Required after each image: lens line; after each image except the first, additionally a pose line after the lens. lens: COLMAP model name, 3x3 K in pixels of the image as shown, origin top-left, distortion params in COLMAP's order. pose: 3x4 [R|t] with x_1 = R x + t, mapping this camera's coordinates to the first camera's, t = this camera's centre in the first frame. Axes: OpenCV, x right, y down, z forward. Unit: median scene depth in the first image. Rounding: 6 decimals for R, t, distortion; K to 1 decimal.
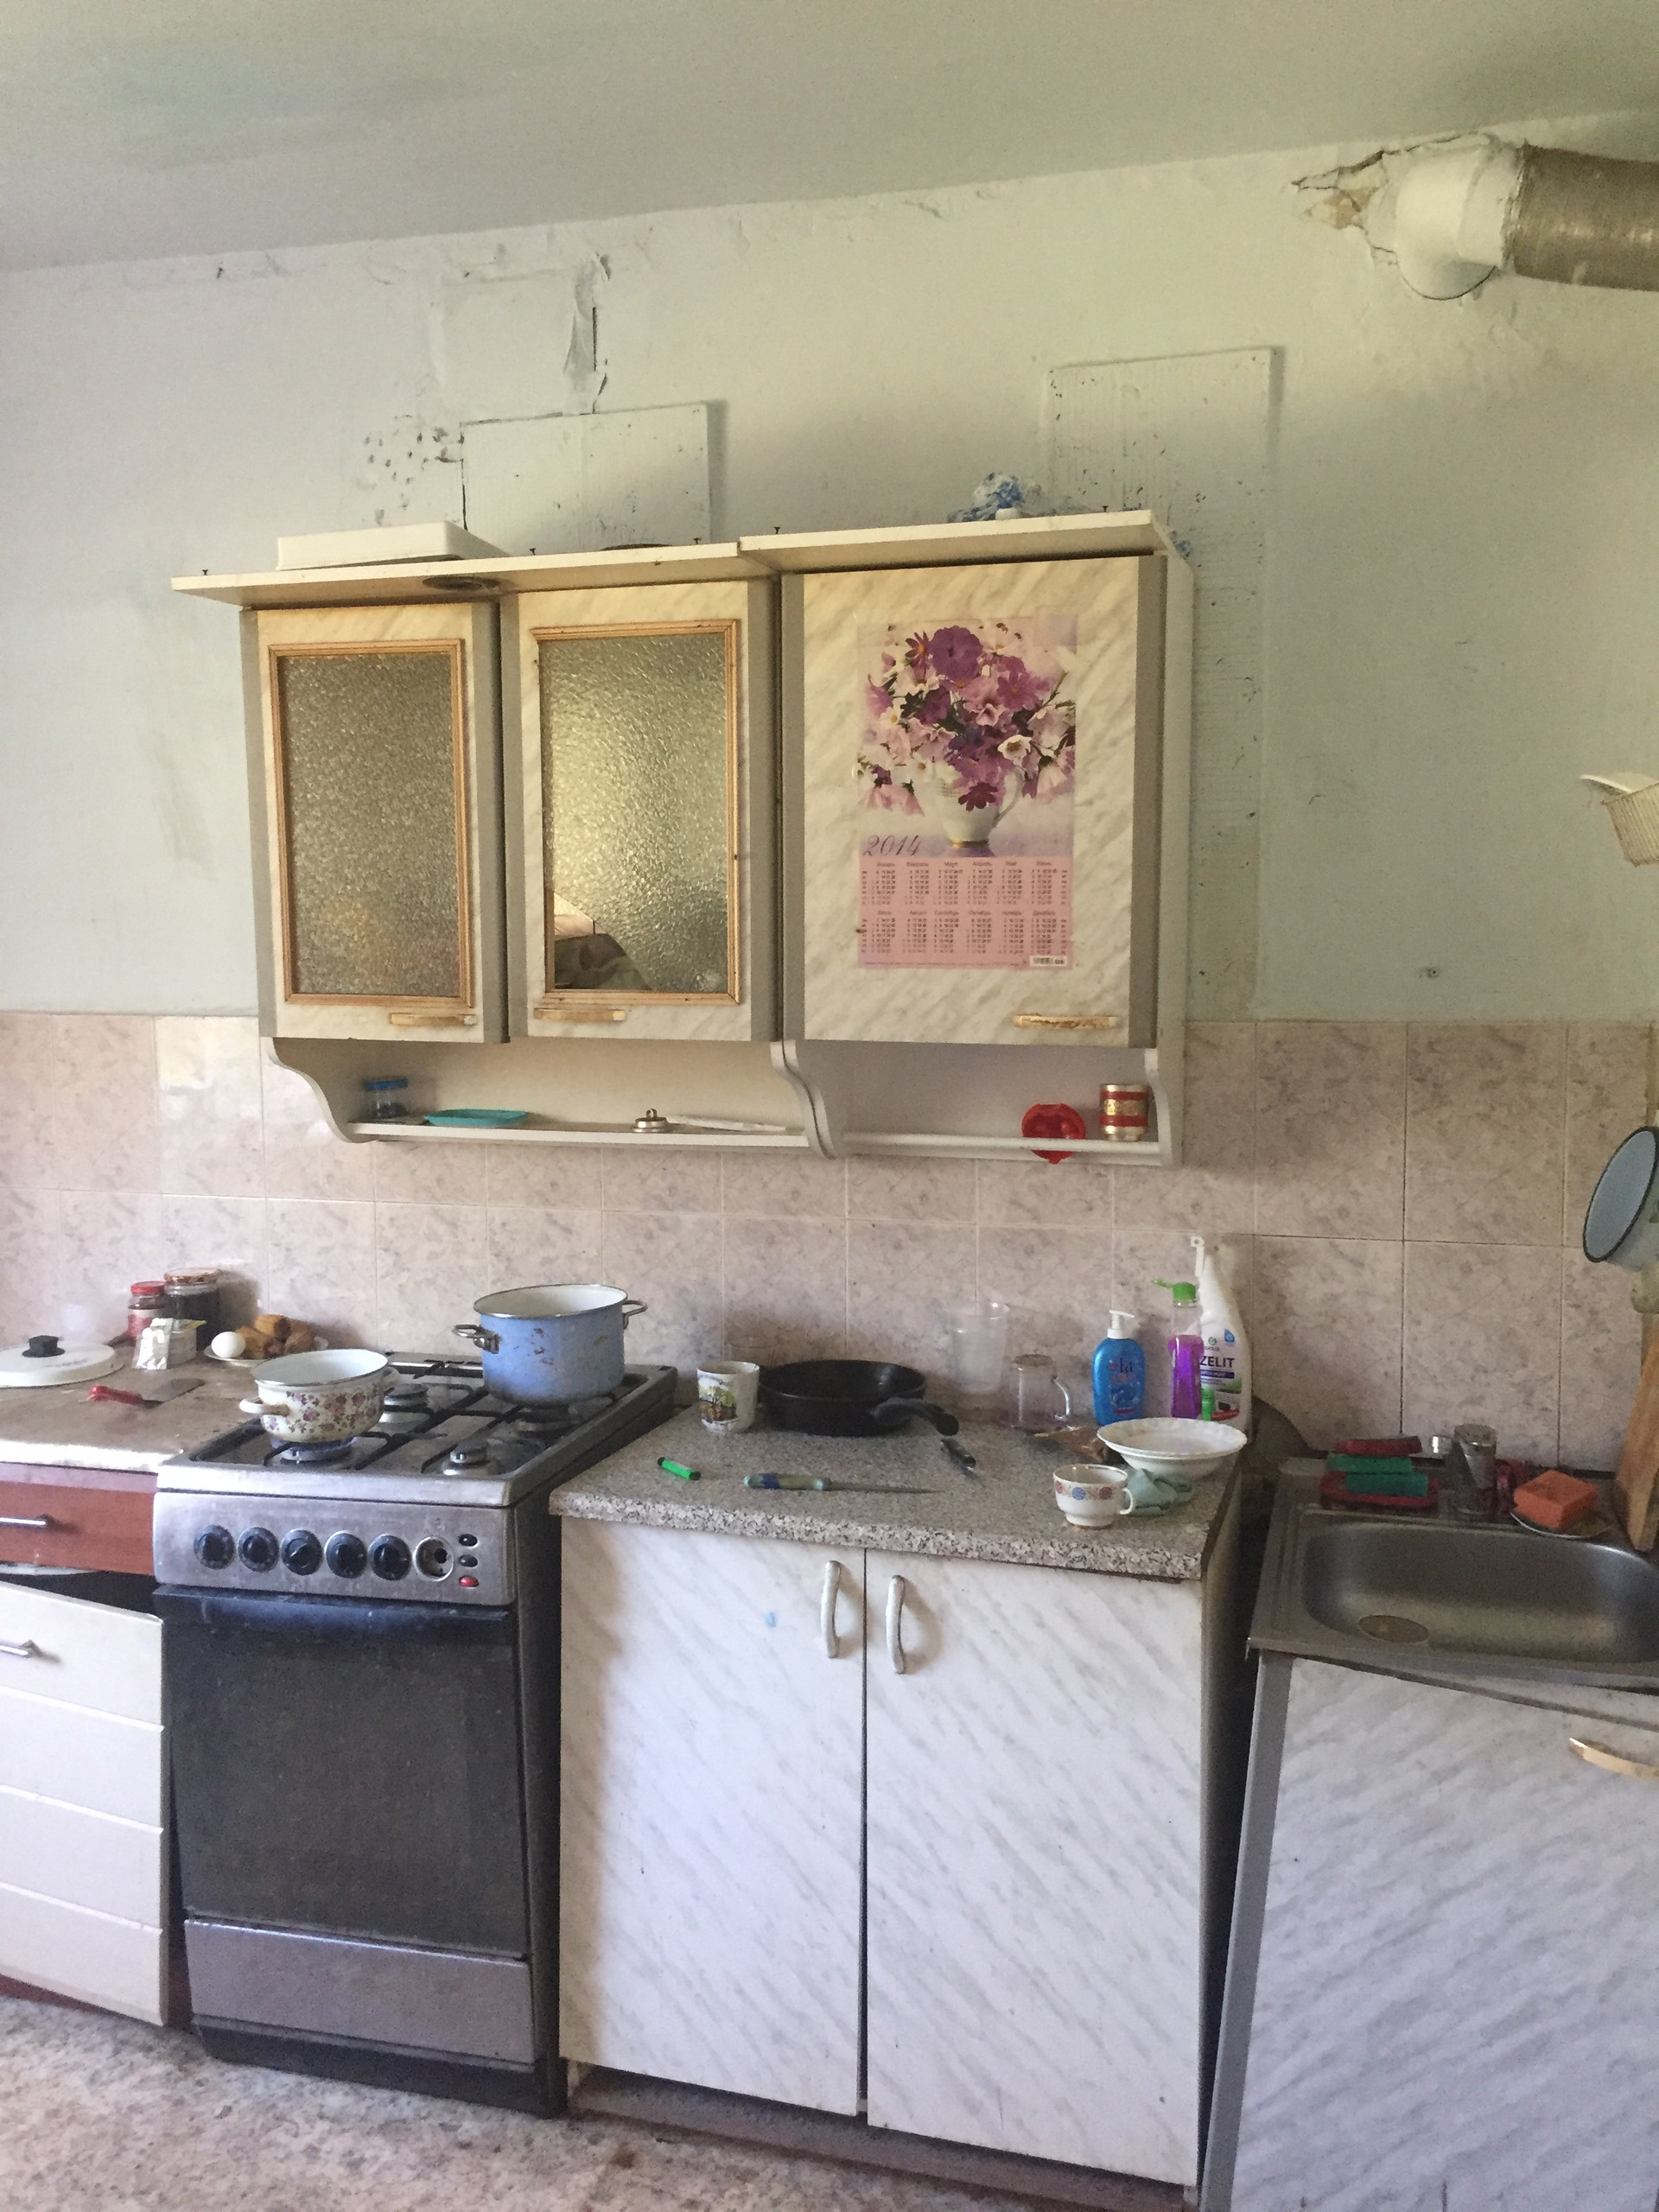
lens RADIAL K [[1895.7, 0, 832.9], [0, 1895.7, 1138.9], [0, 0, 1]] dist [0.049275, -0.015223]
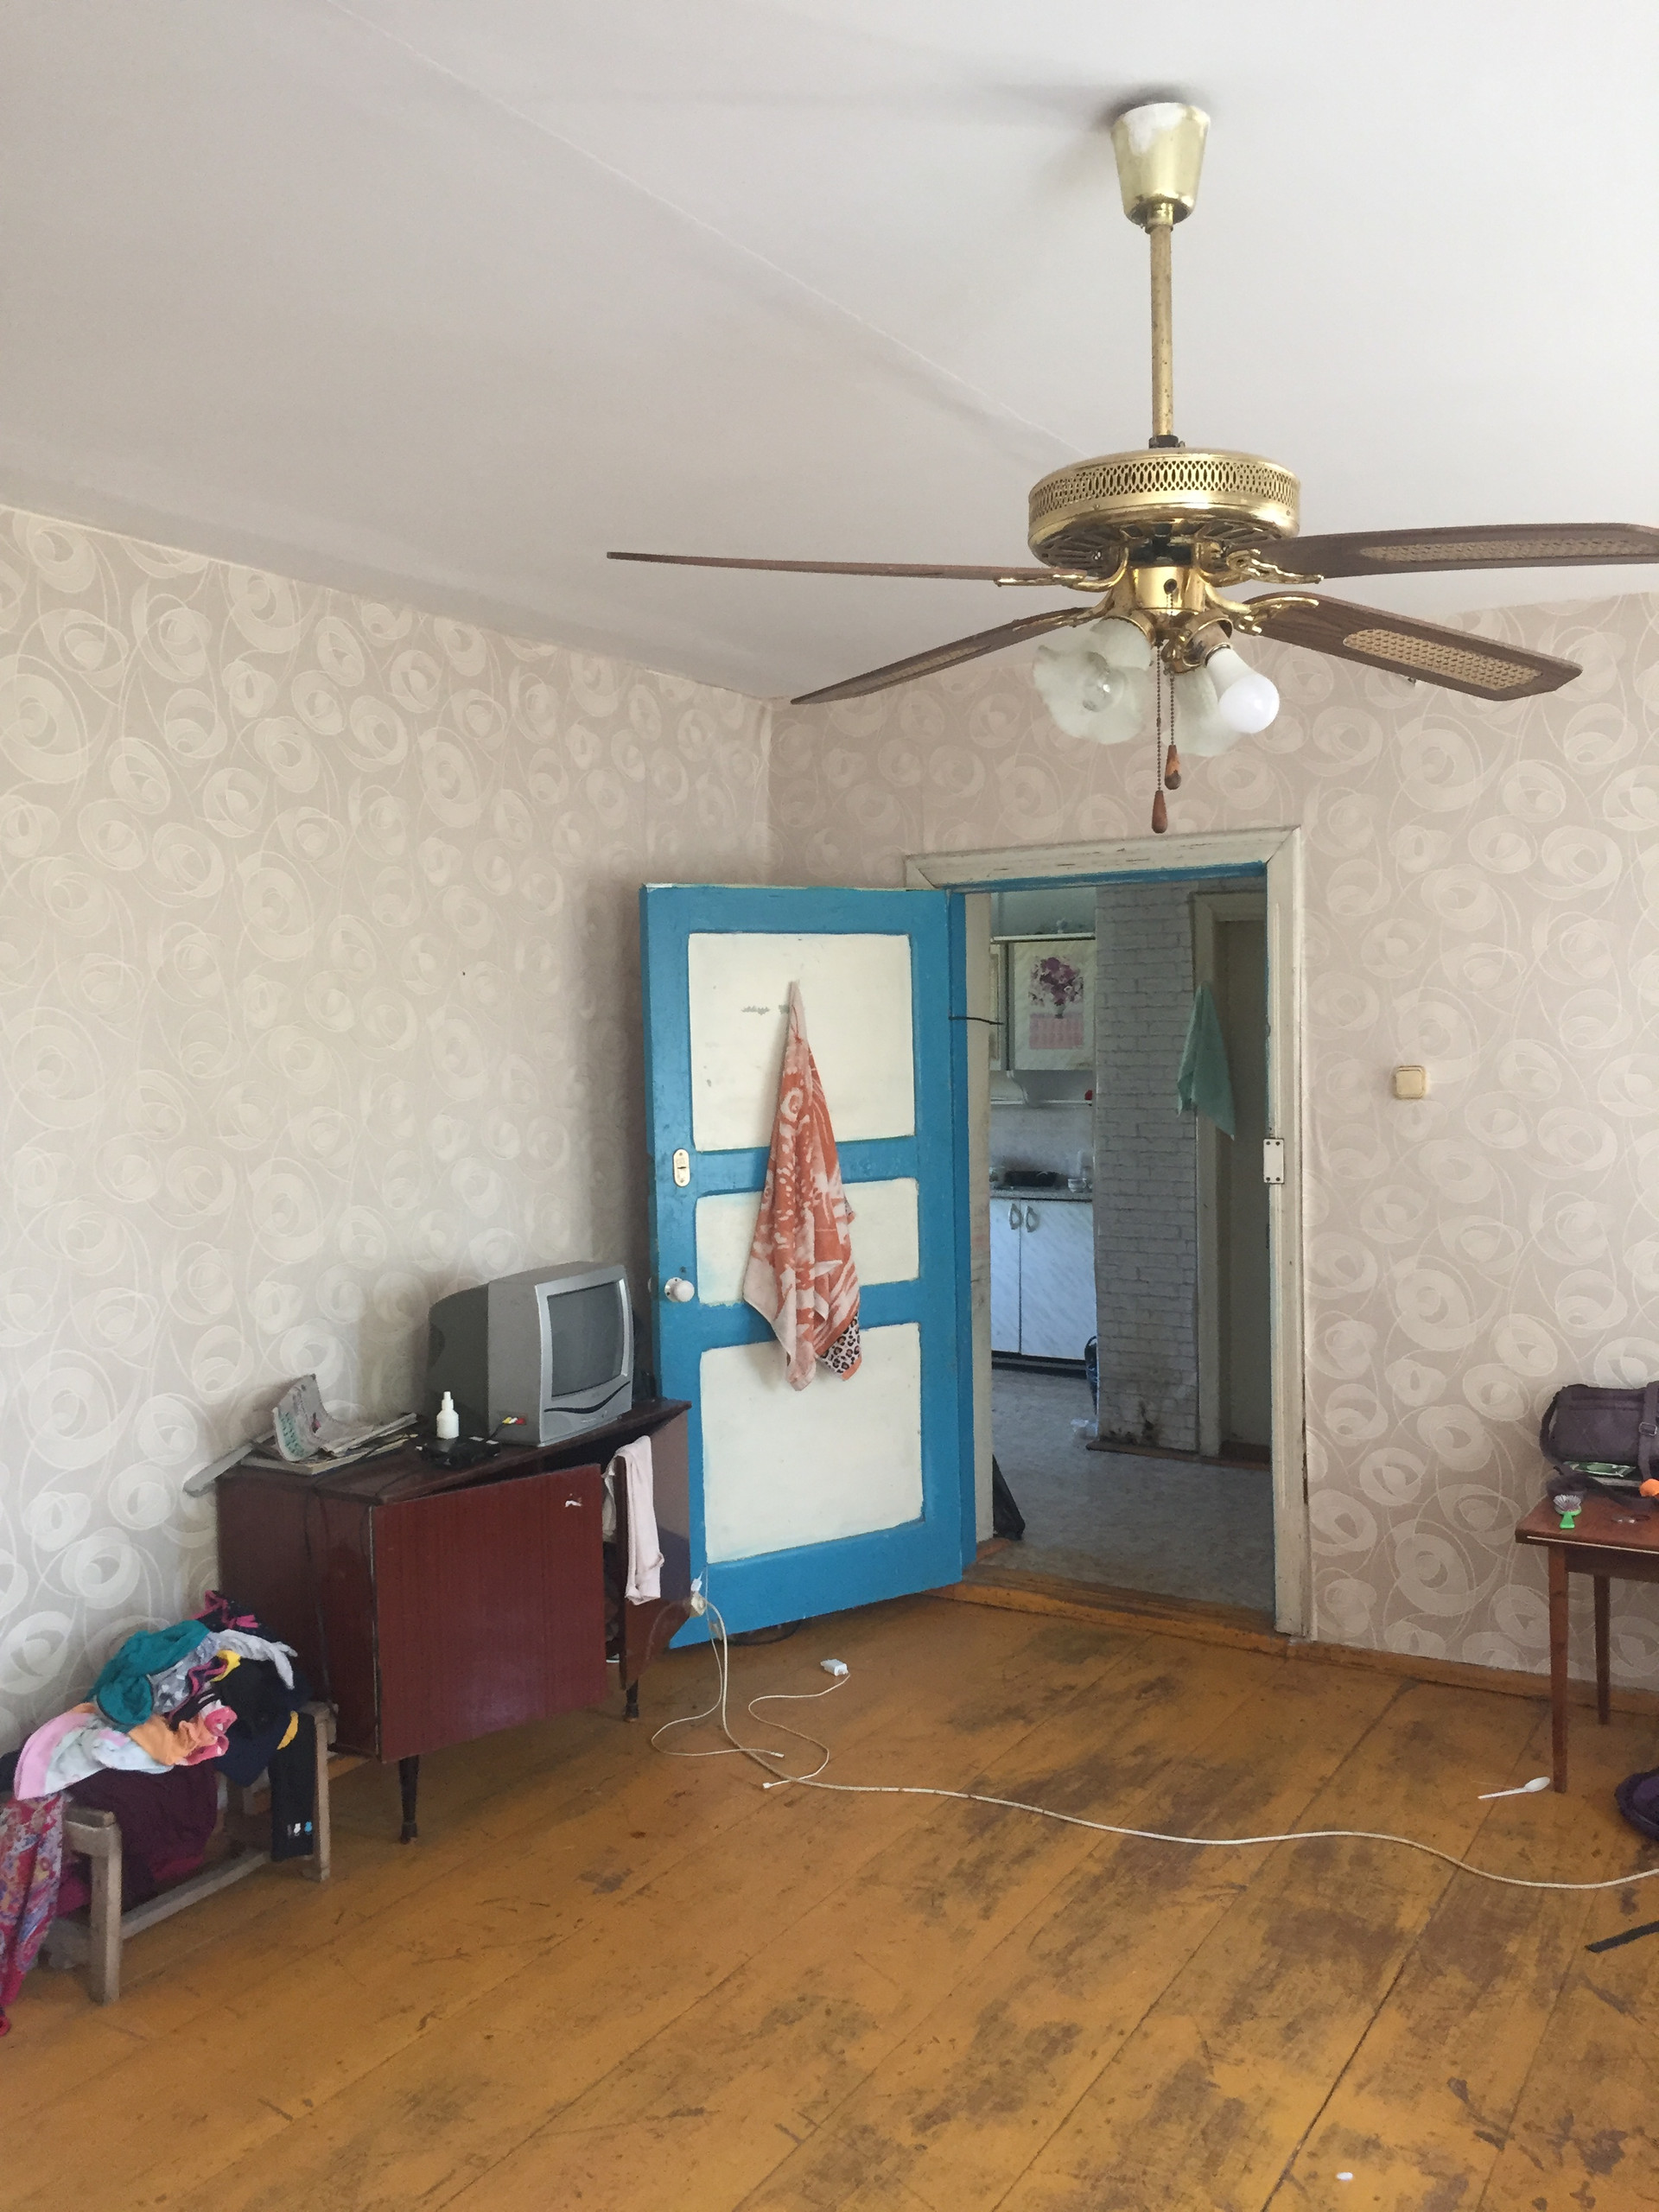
lens RADIAL K [[1895.7, 0, 832.9], [0, 1895.7, 1138.9], [0, 0, 1]] dist [0.049275, -0.015223]
pose [[0.962277, 0.002907, -0.272057, 0.651439], [-0.020536, 0.997866, -0.061974, 0.318148], [0.271297, 0.065223, 0.960283, -2.613138]]
